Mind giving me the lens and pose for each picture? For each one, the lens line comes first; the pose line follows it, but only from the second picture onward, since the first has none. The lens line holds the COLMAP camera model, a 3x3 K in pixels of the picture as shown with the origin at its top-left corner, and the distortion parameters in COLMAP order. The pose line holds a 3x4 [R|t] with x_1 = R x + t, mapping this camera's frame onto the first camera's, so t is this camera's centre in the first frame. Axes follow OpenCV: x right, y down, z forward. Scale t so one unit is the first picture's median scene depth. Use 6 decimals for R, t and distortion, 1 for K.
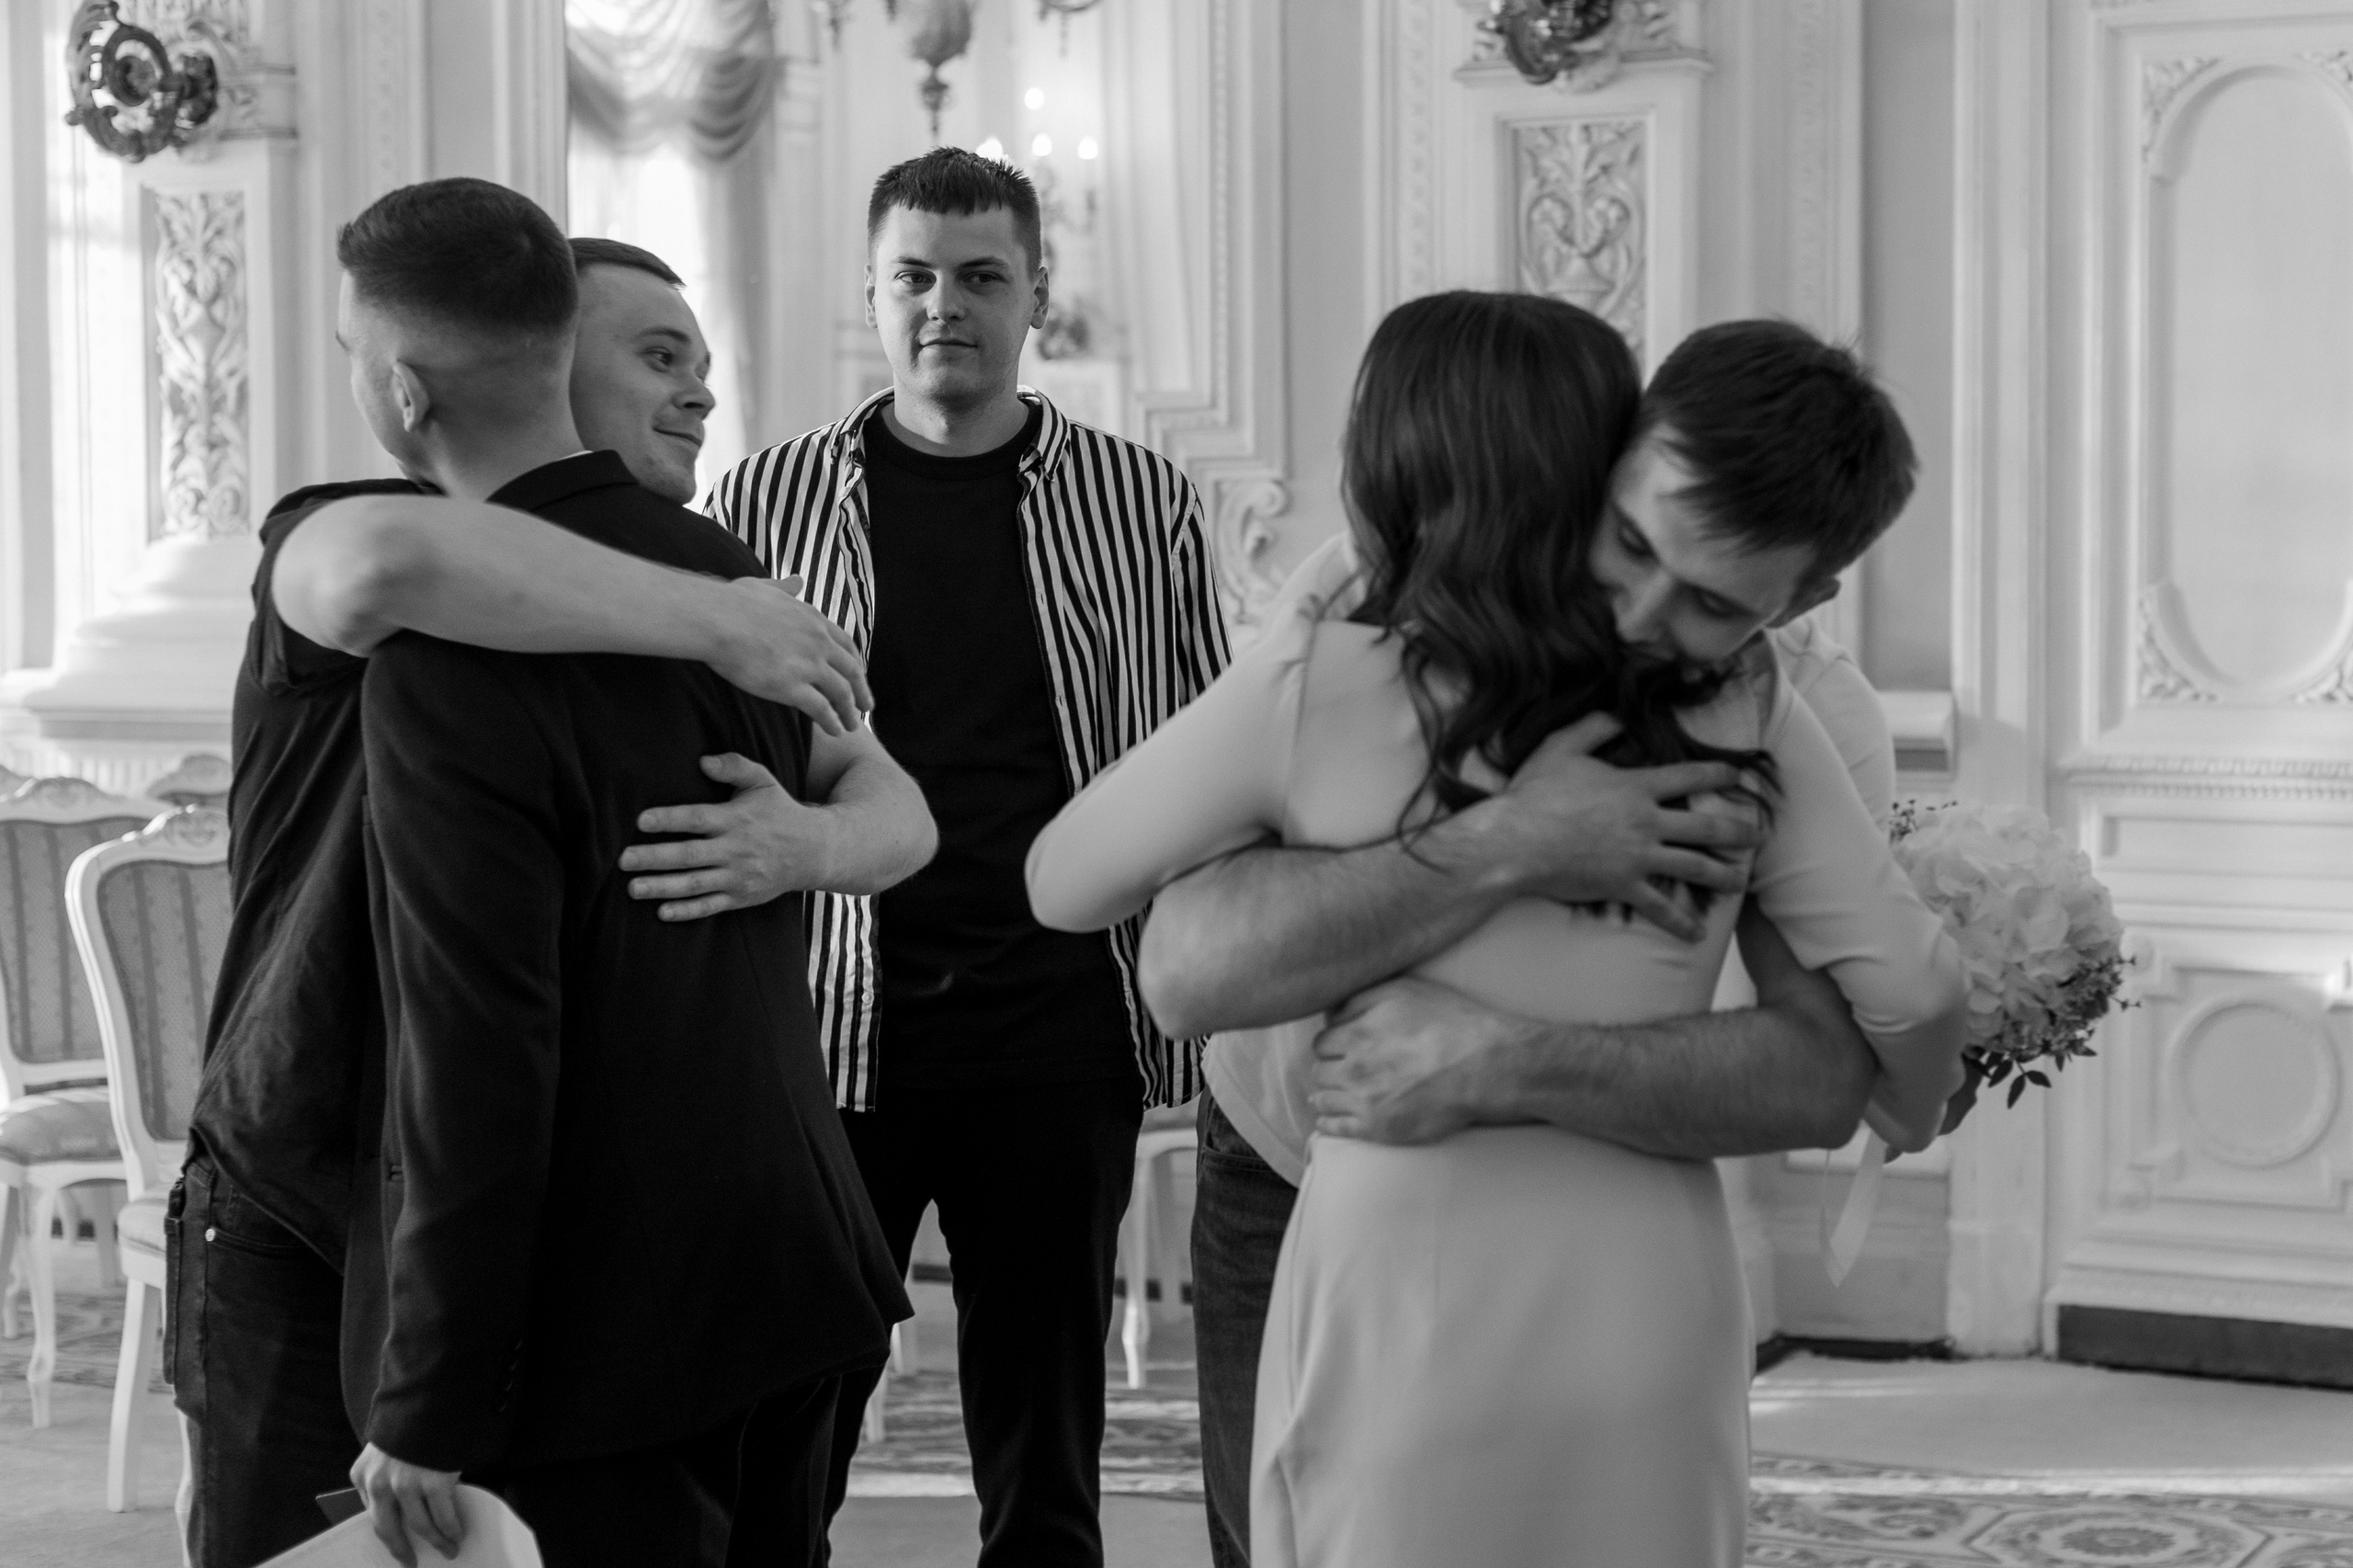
lens RADIAL K [[4064.3, 0, 1176.5], [0, 4064.3, 784.0], [0, 0, 1]] dist [0.004057, -0.000491]
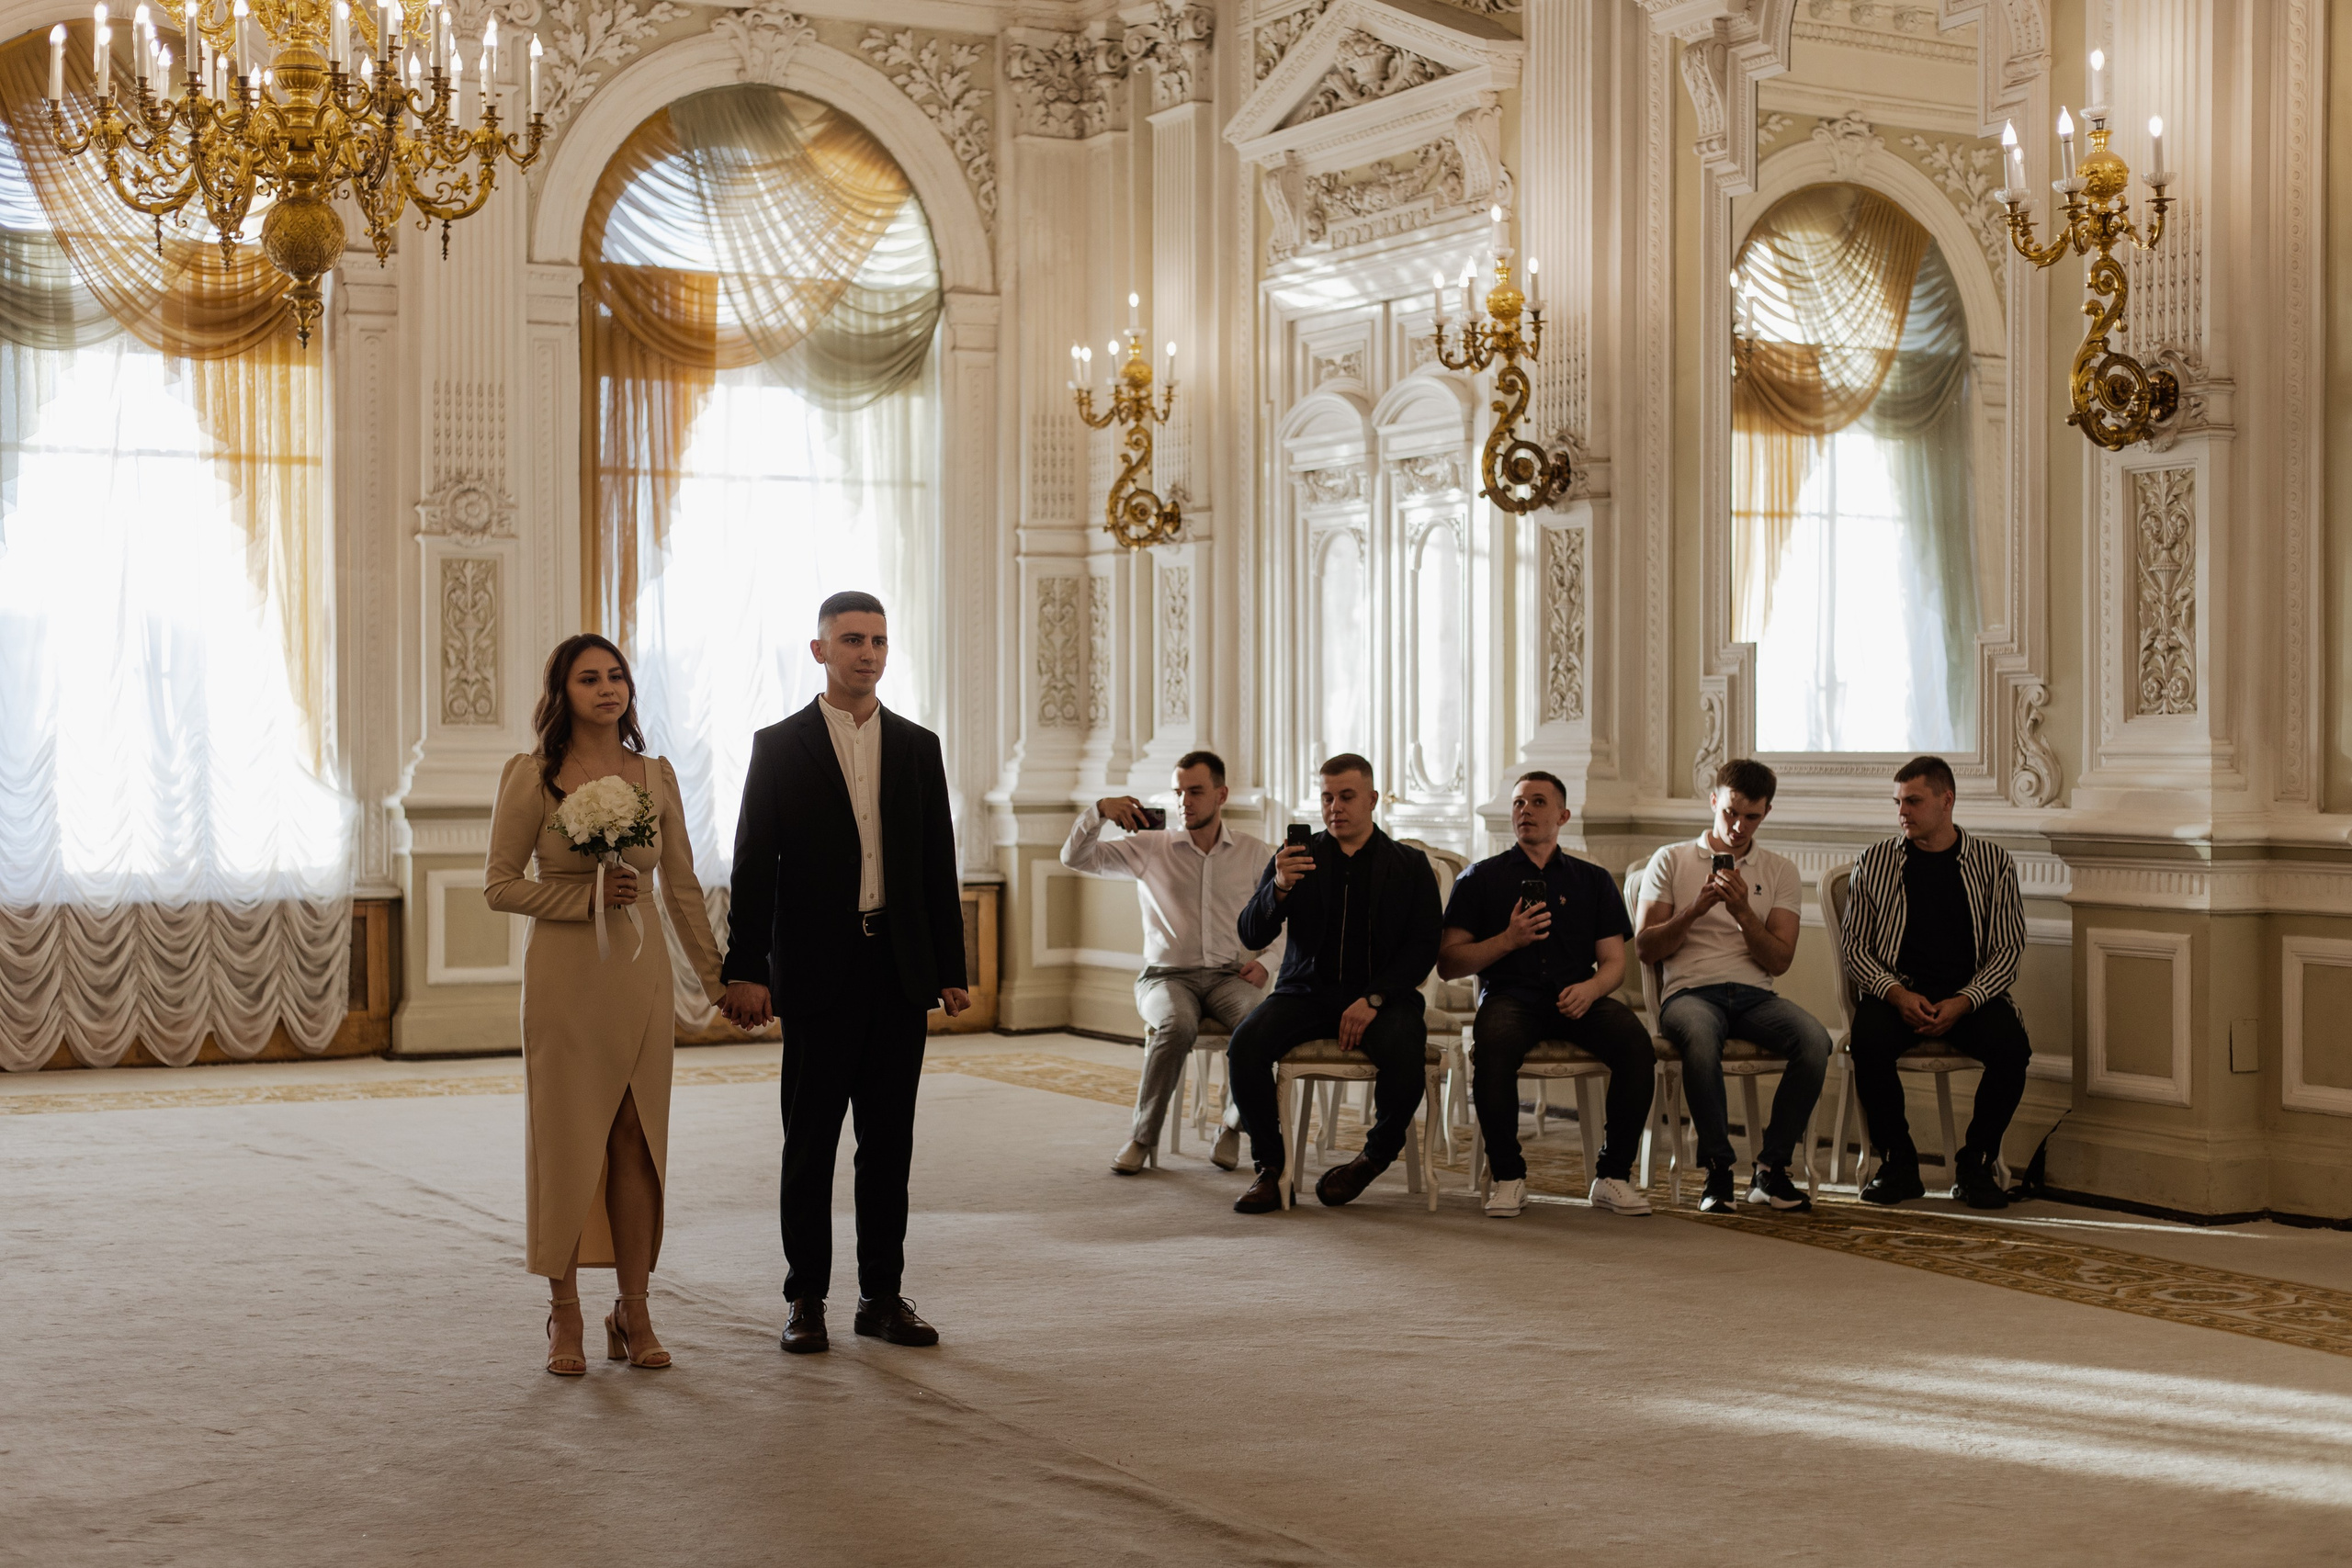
lens RADIAL K [[3367.6, 0, 1176.0], [0, 3367.6, 784.0], [0, 0, 1]] dist [0.000503, 0.029198]
pose [[0.800976, 0.010153, -0.598611, 0.521155], [-0.036688, 0.998809, -0.032150, 0.021775], [0.597572, 0.047713, 0.800395, -0.294972]]
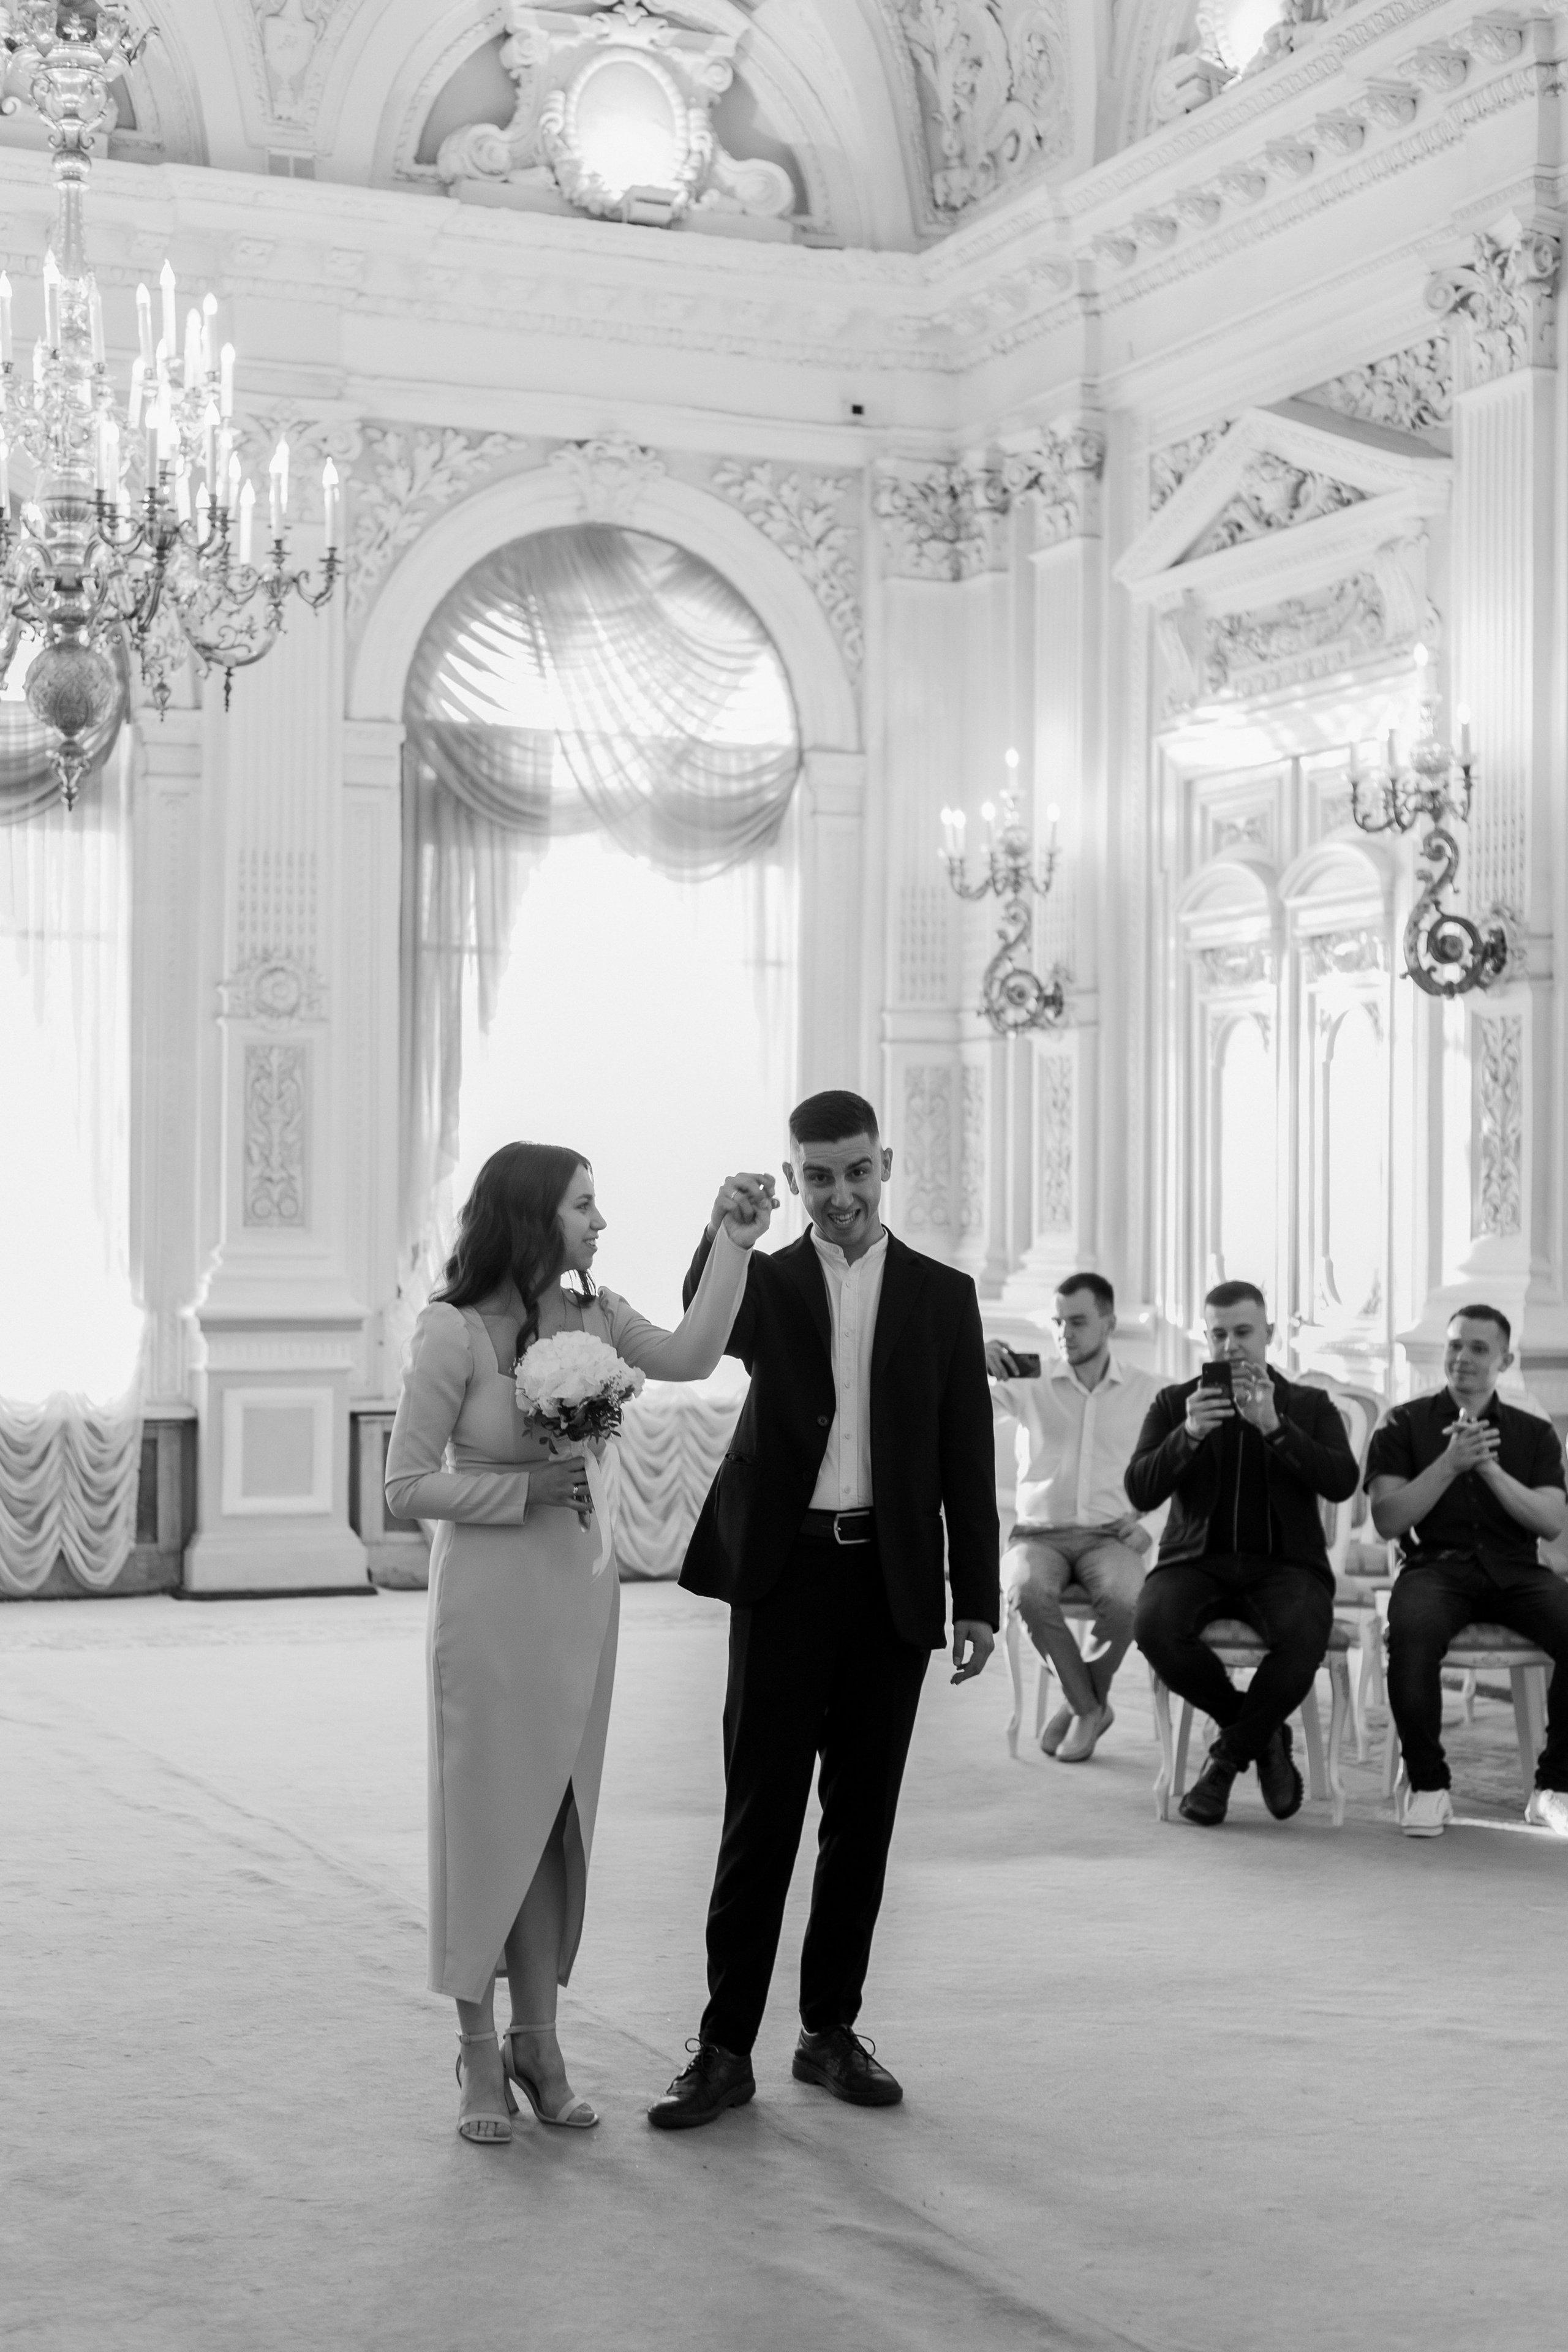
lens RADIAL K [[3484.9, 0, 789.1], [0, 3484.9, 1173.8], [0, 0, 1]] dist [0.004264, 0.016065]
pose [[0.746660, -0.001776, -0.665204, 0.452394], [-0.047832, 0.997265, -0.056352, 0.003769], [0.663484, 0.073894, 0.744532, -0.177987]]
